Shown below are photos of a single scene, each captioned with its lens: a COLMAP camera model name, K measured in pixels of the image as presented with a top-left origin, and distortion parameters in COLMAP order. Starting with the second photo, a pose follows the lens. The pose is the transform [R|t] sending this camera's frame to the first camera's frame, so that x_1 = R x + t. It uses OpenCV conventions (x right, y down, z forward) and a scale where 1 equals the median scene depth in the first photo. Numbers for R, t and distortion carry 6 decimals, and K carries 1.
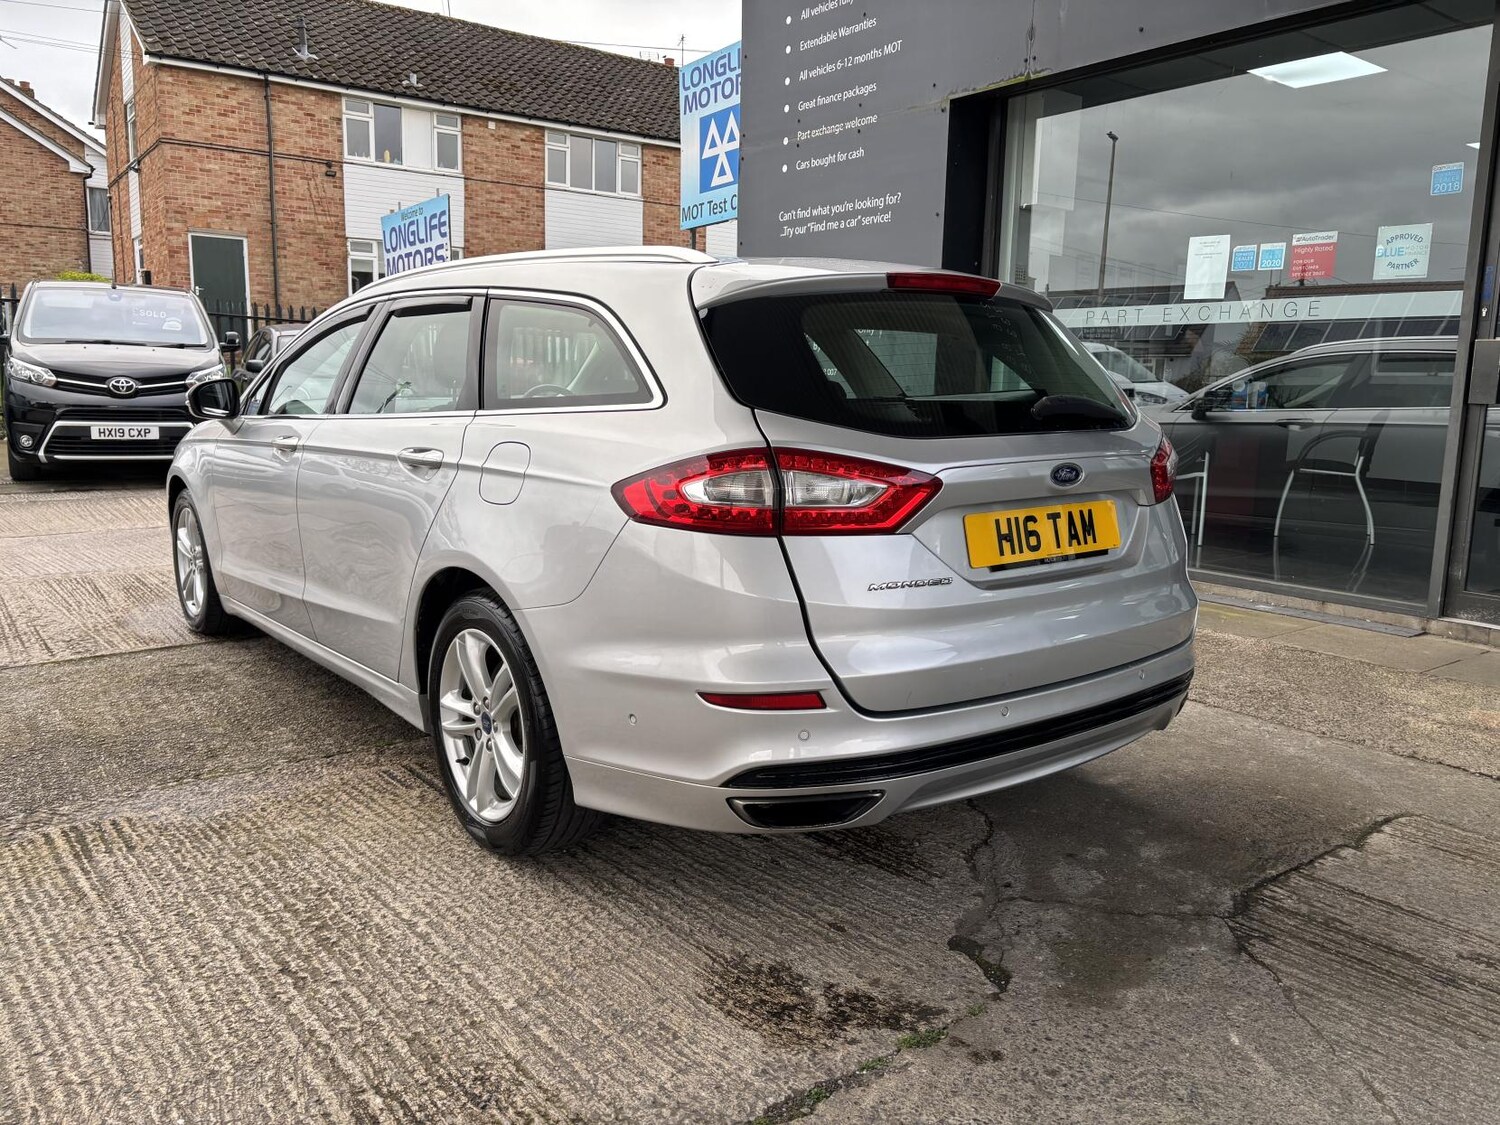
lens RADIAL K [[1138.1, 0, 746.6], [0, 1138.1, 562.2], [0, 0, 1]] dist [0.040280, -0.036876]
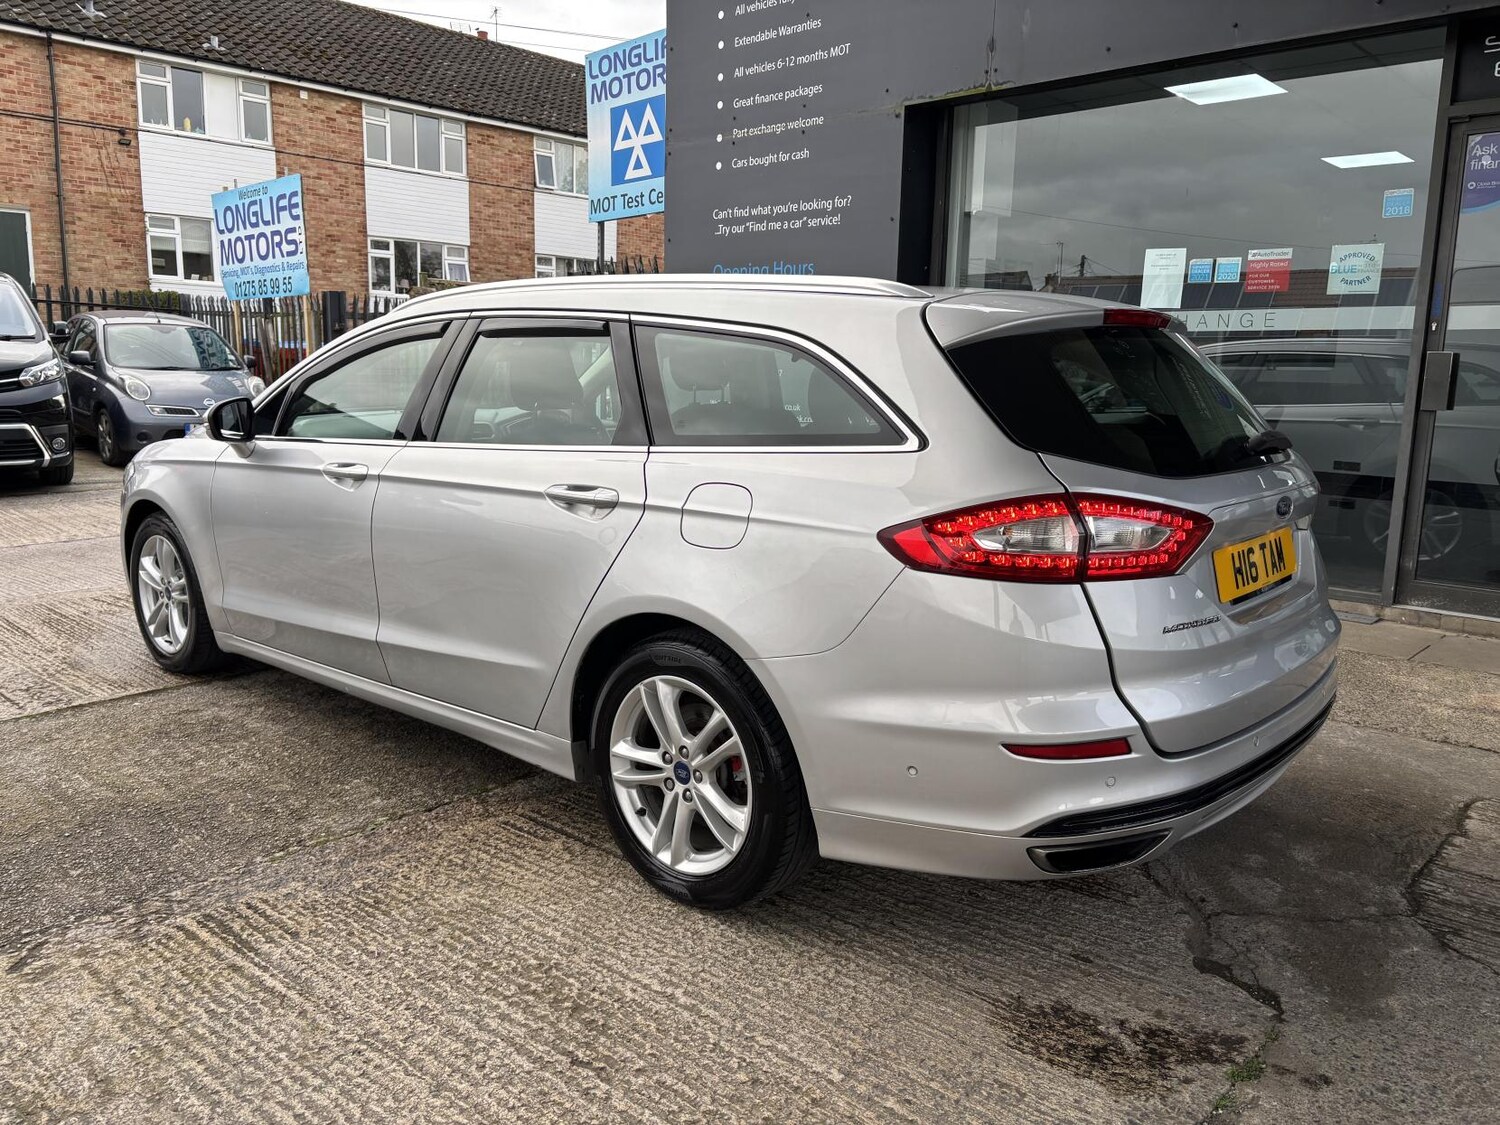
lens RADIAL K [[1138.1, 0, 746.6], [0, 1138.1, 562.2], [0, 0, 1]] dist [0.040280, -0.036876]
pose [[0.984449, -0.031369, 0.172846, -0.310060], [0.028591, 0.999419, 0.018540, -0.048946], [-0.173327, -0.013310, 0.984774, 0.045592]]
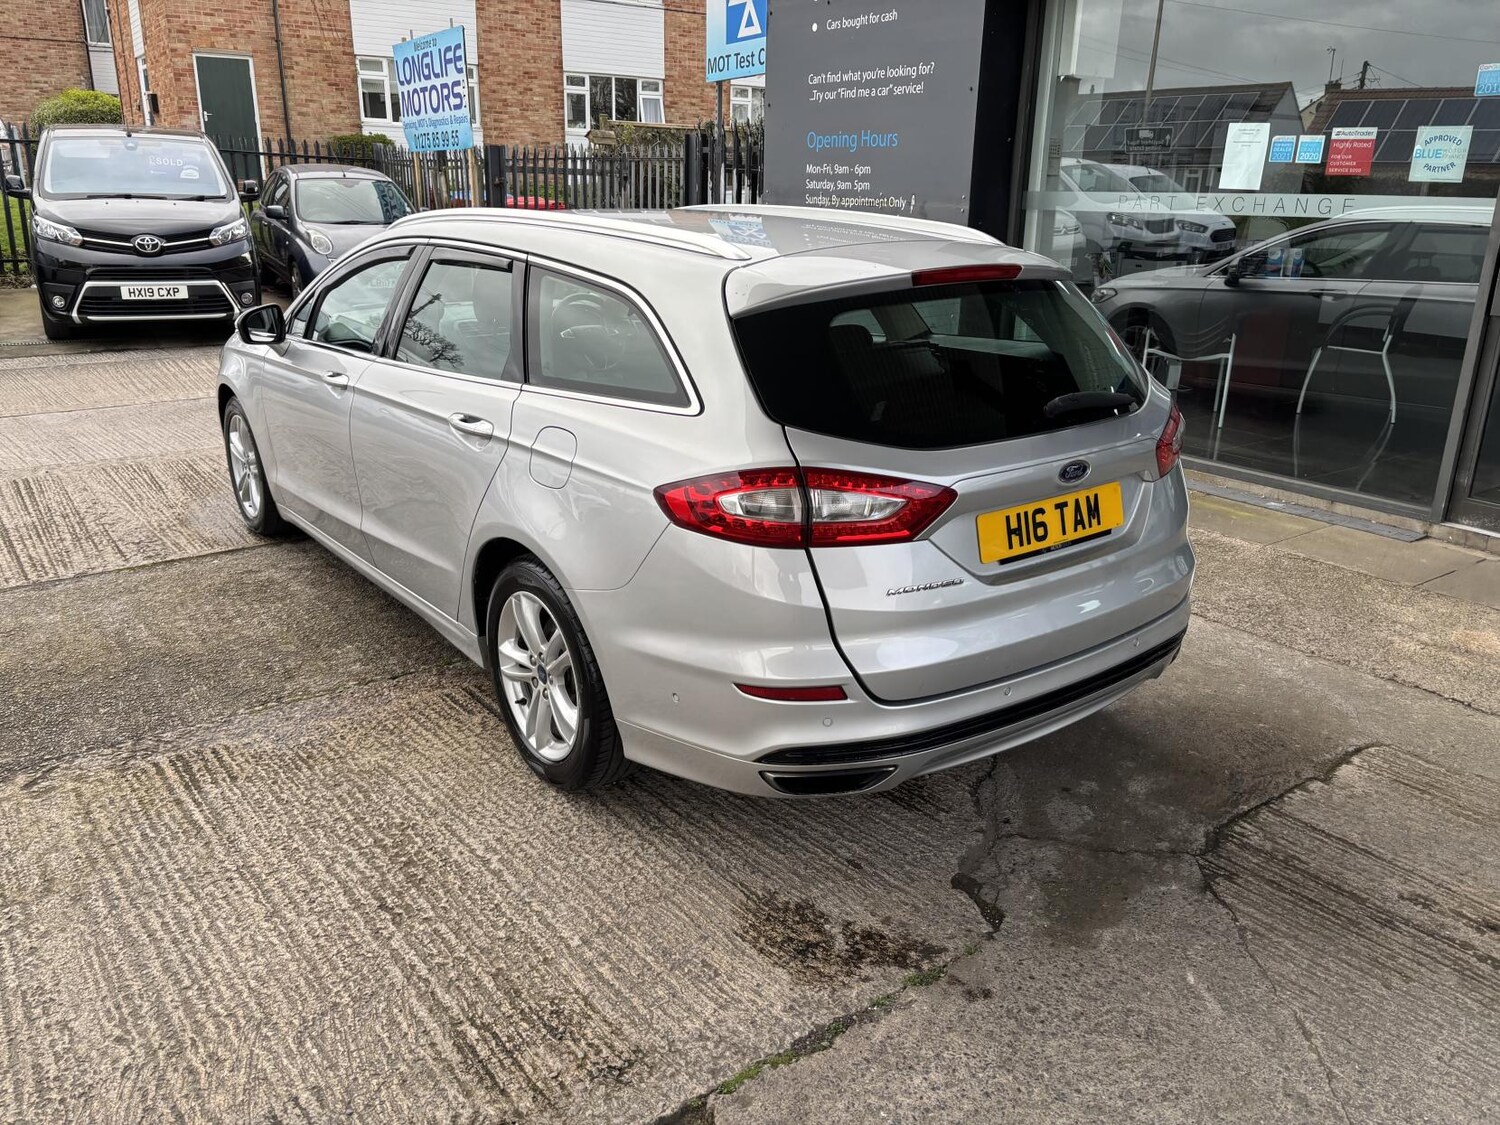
lens RADIAL K [[1139.5, 0, 751.5], [0, 1139.5, 566.1], [0, 0, 1]] dist [0.037274, -0.035771]
pose [[0.999835, 0.002103, -0.018035, -0.003736], [0.000859, 0.986682, 0.162659, -0.133427], [0.018137, -0.162648, 0.986517, -0.069551]]
